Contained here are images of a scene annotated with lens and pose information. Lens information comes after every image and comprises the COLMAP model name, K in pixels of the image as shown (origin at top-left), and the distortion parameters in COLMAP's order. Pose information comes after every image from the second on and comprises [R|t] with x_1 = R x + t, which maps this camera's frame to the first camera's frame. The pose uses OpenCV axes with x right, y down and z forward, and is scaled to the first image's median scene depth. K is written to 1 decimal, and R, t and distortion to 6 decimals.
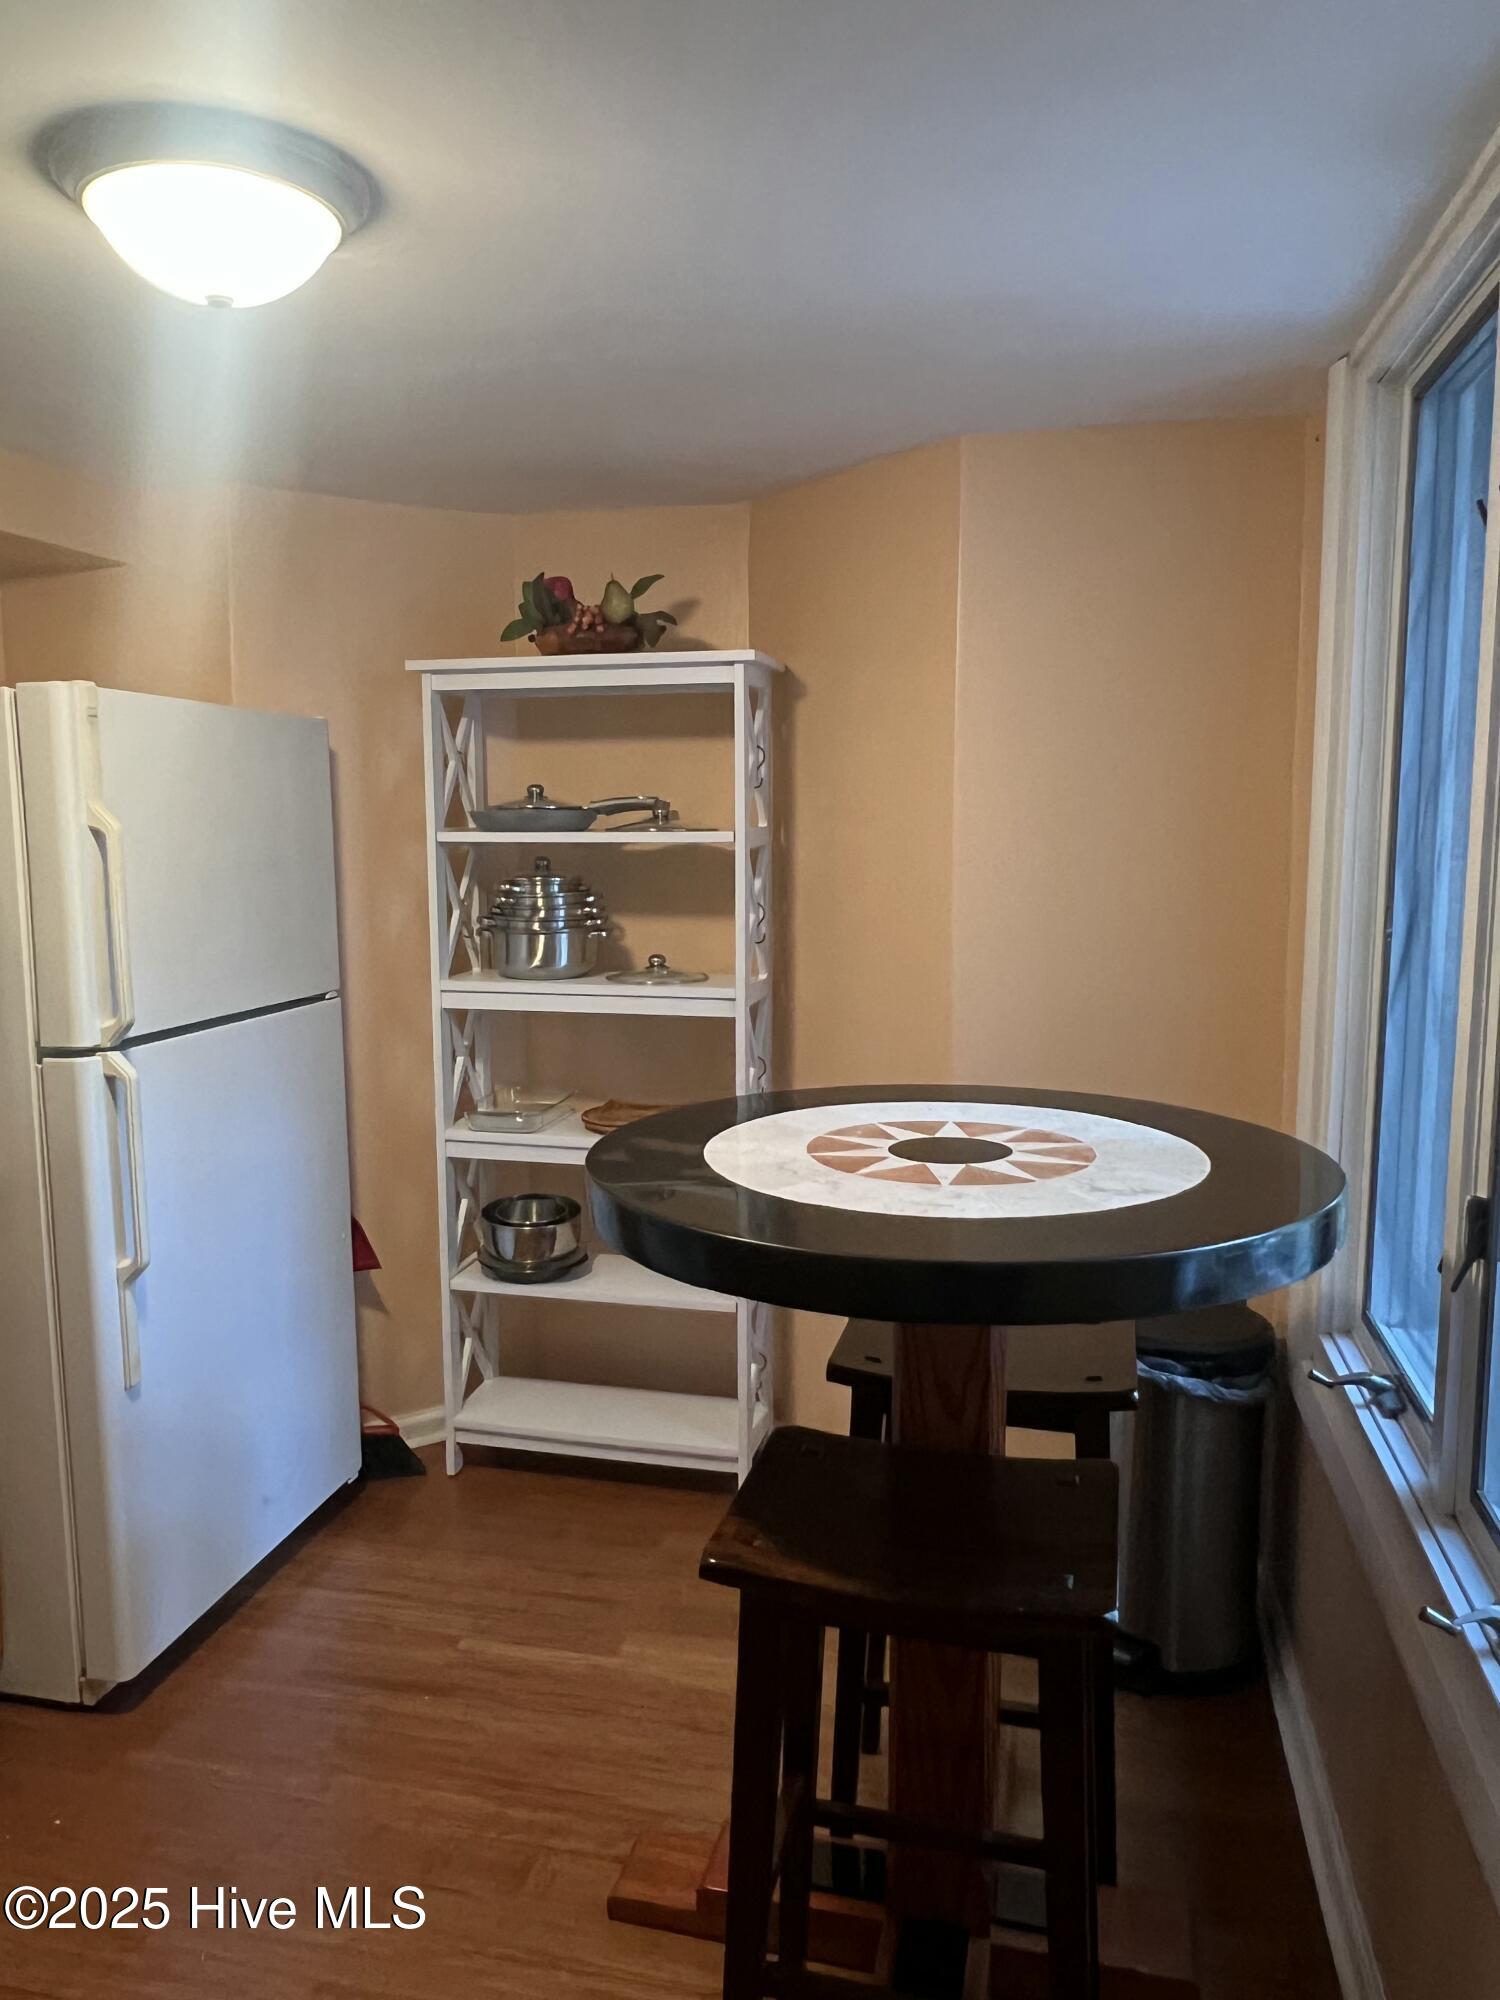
lens RADIAL K [[1412.1, 0, 746.4], [0, 1412.1, 992.0], [0, 0, 1]] dist [-0.007980, -0.000766]
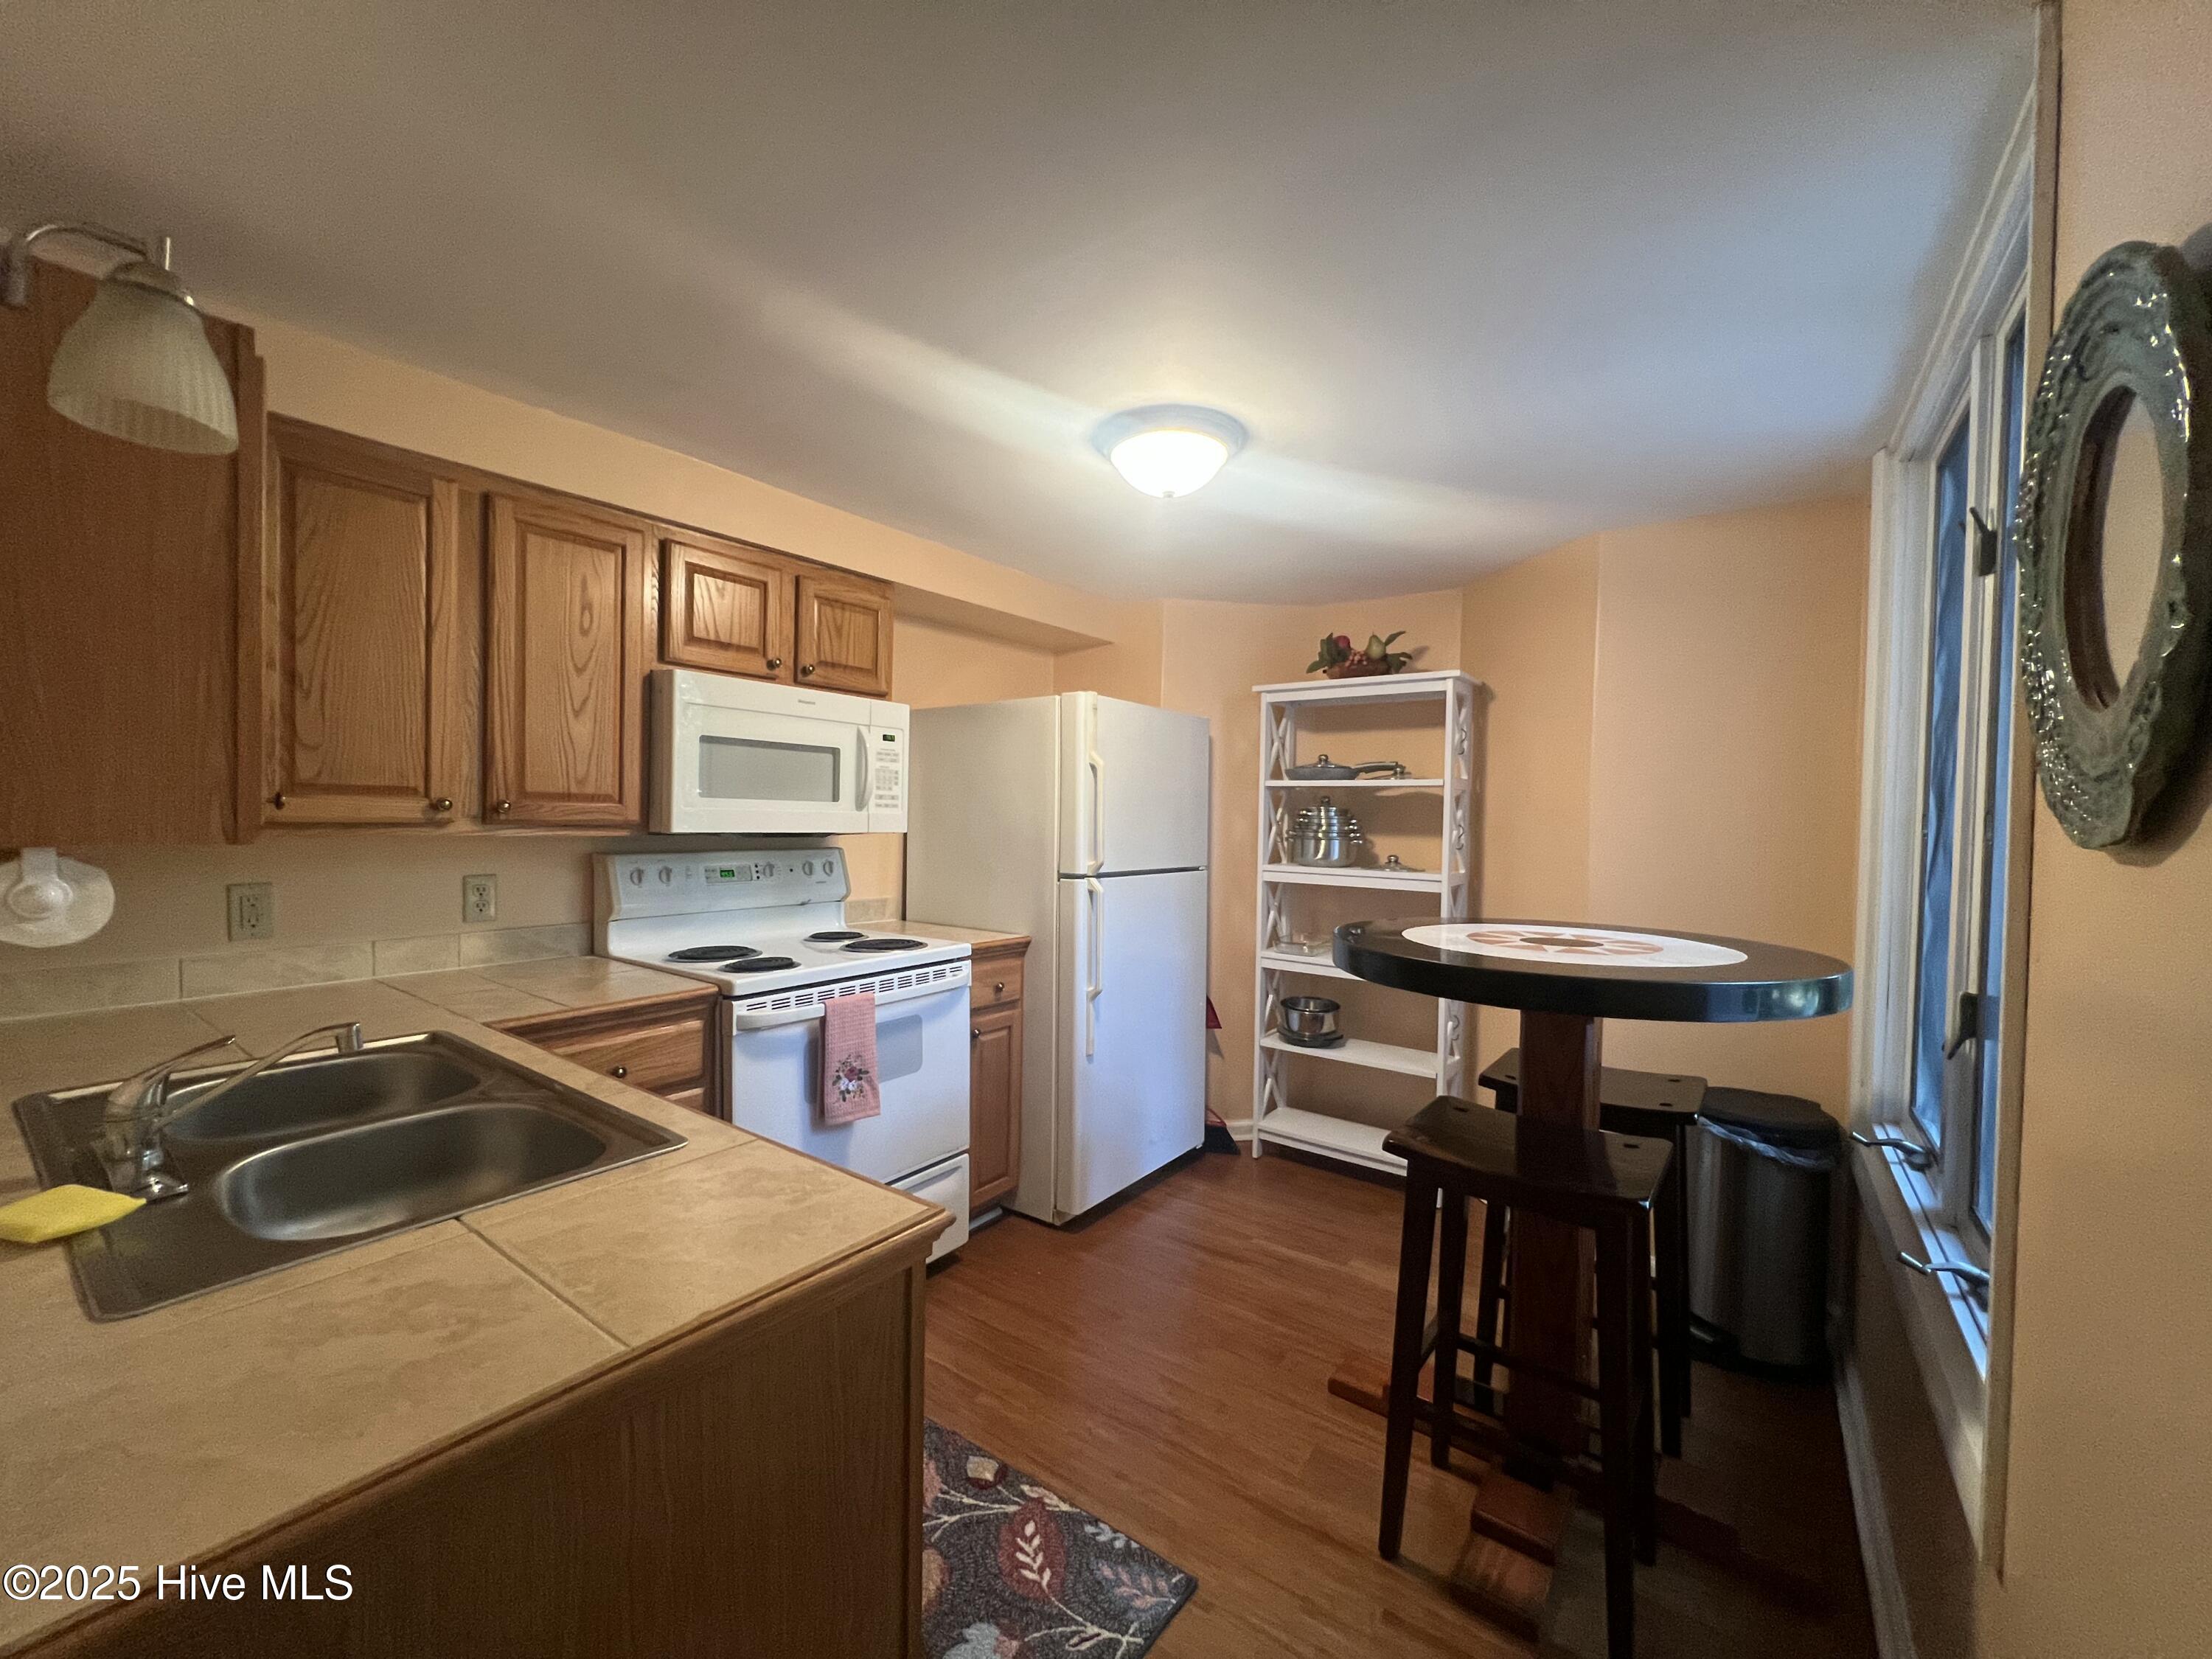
lens RADIAL K [[878.9, 0, 1100.5], [0, 878.9, 833.8], [0, 0, 1]] dist [-0.010498, -0.000272]
pose [[0.917286, 0.027040, -0.397309, 0.036136], [-0.066749, 0.994017, -0.086457, 0.073203], [0.392594, 0.105826, 0.913603, -0.097822]]
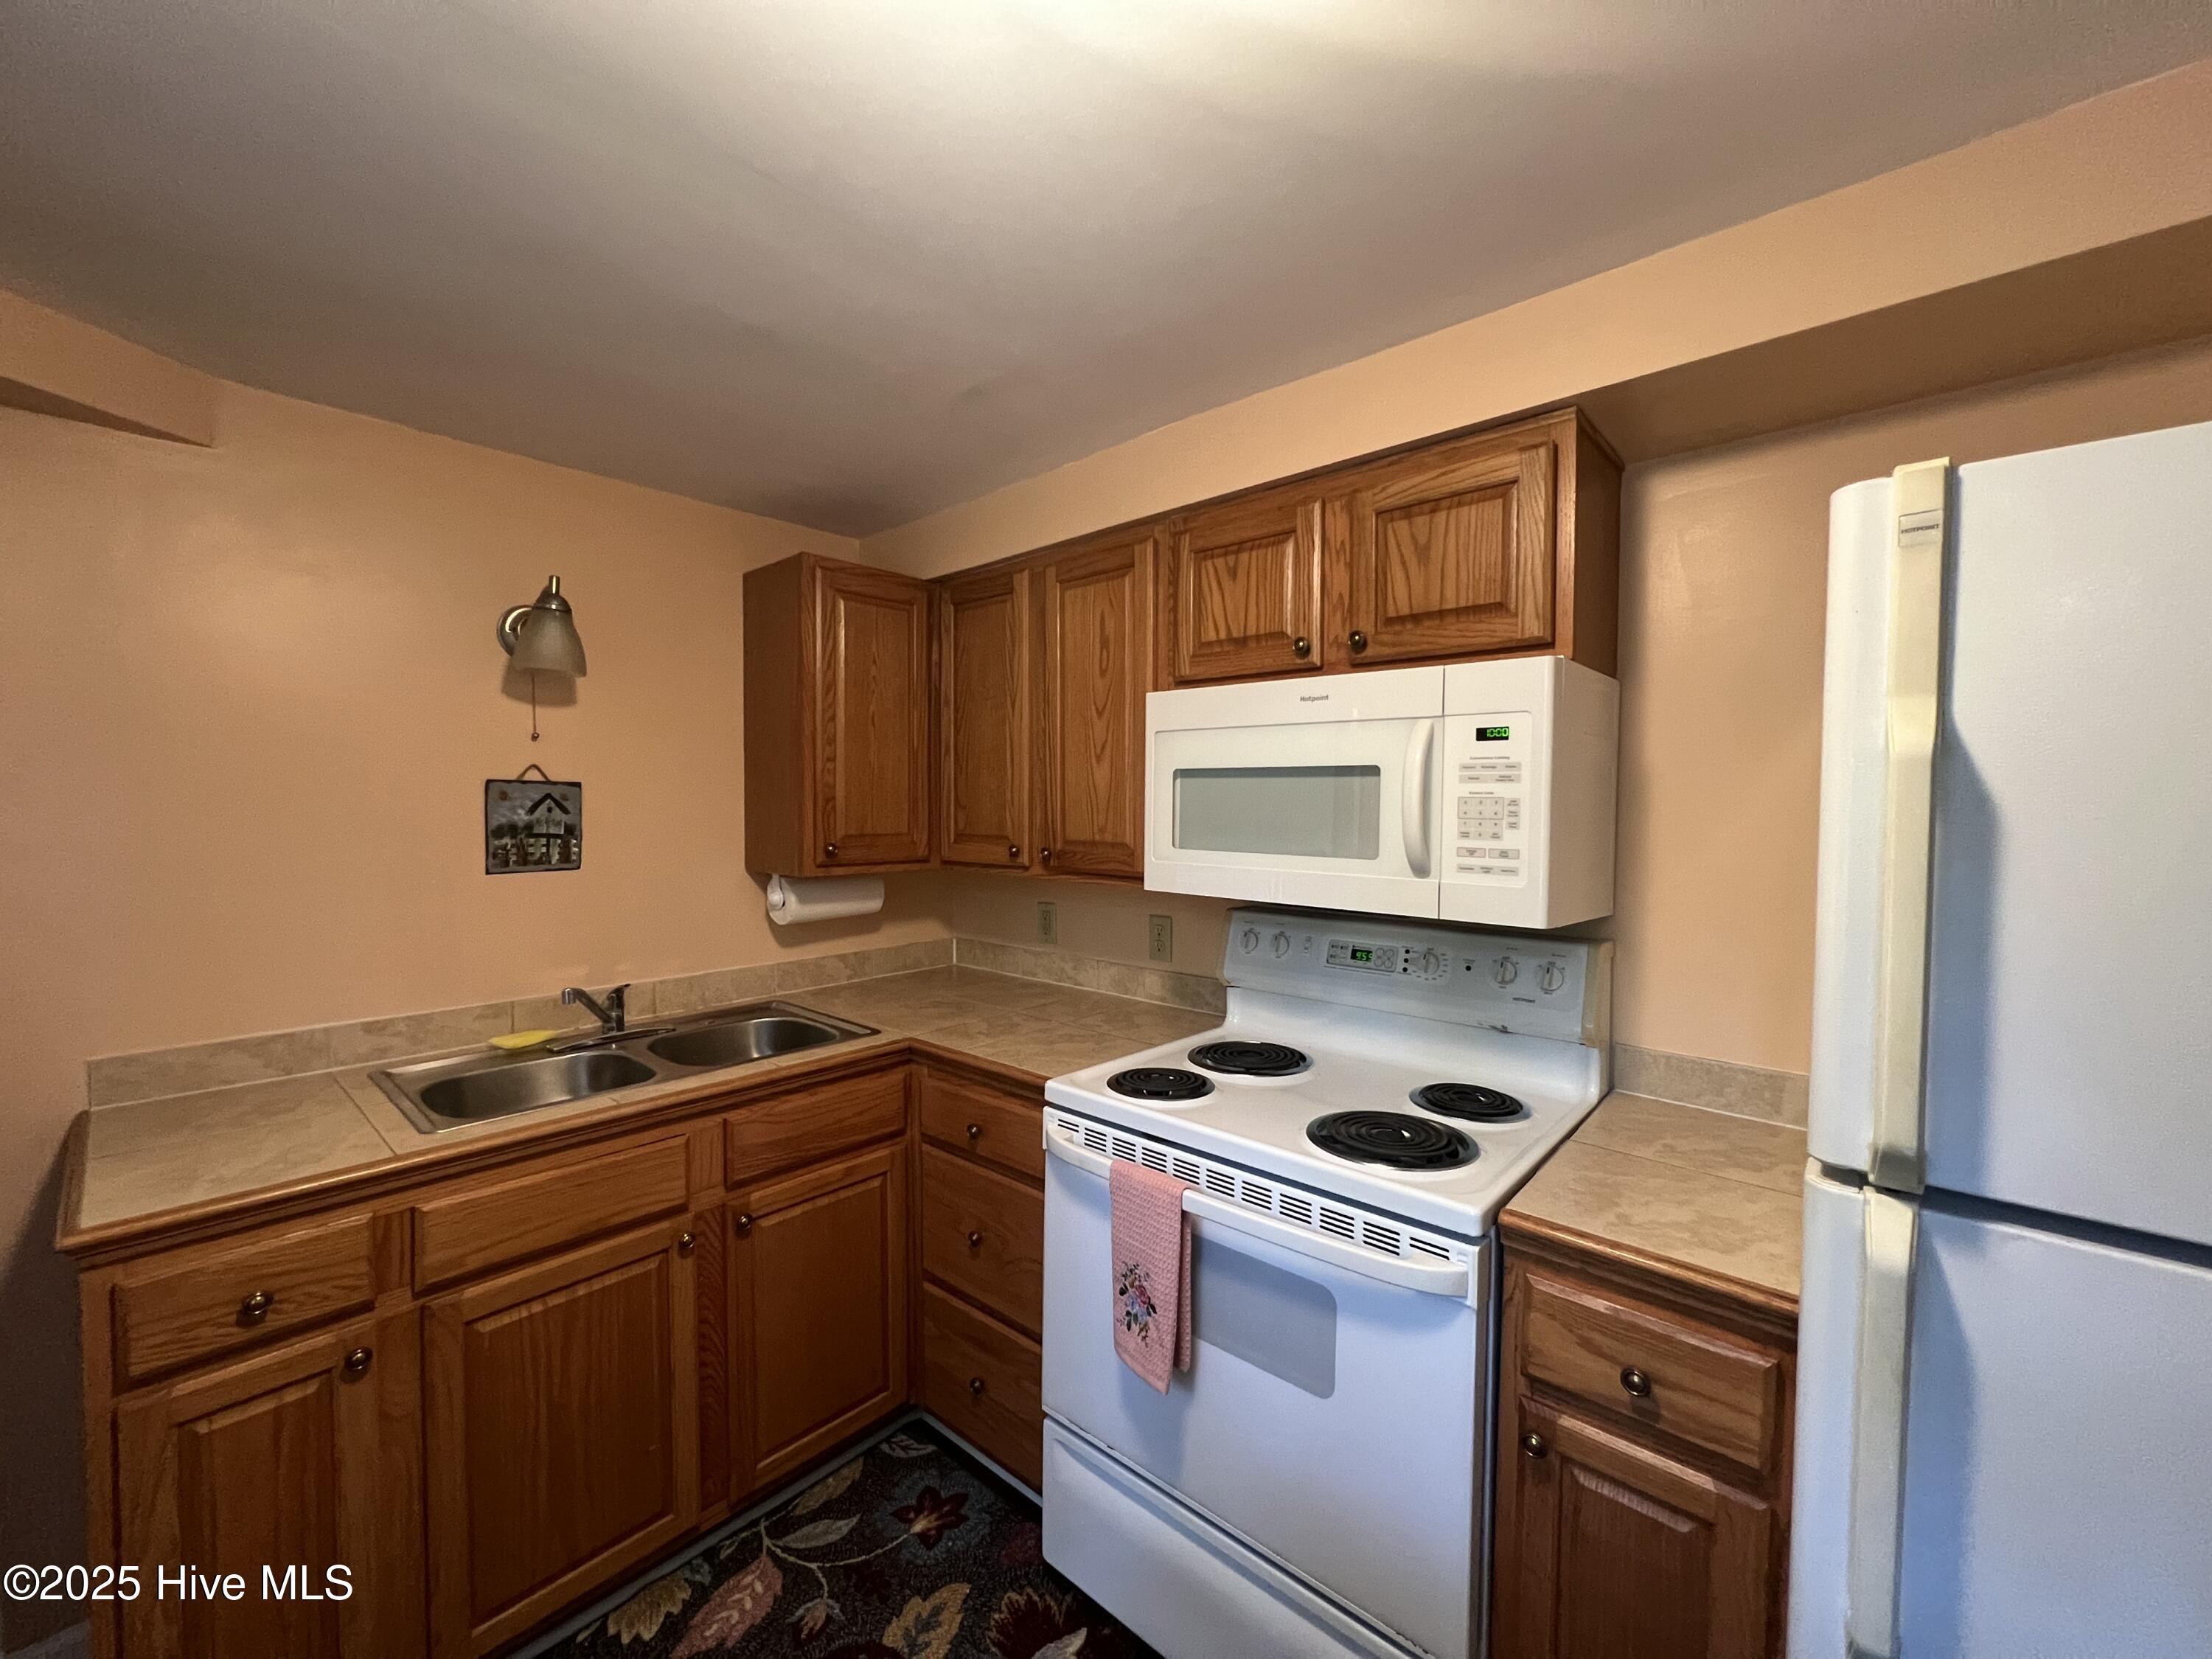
lens RADIAL K [[889.1, 0, 1093.7], [0, 889.1, 836.0], [0, 0, 1]] dist [-0.003838, 0.001647]
pose [[-0.488499, 0.029770, -0.872056, -0.029797], [-0.110127, 0.989322, 0.095463, -0.060469], [0.865587, 0.142671, -0.480005, 0.696945]]
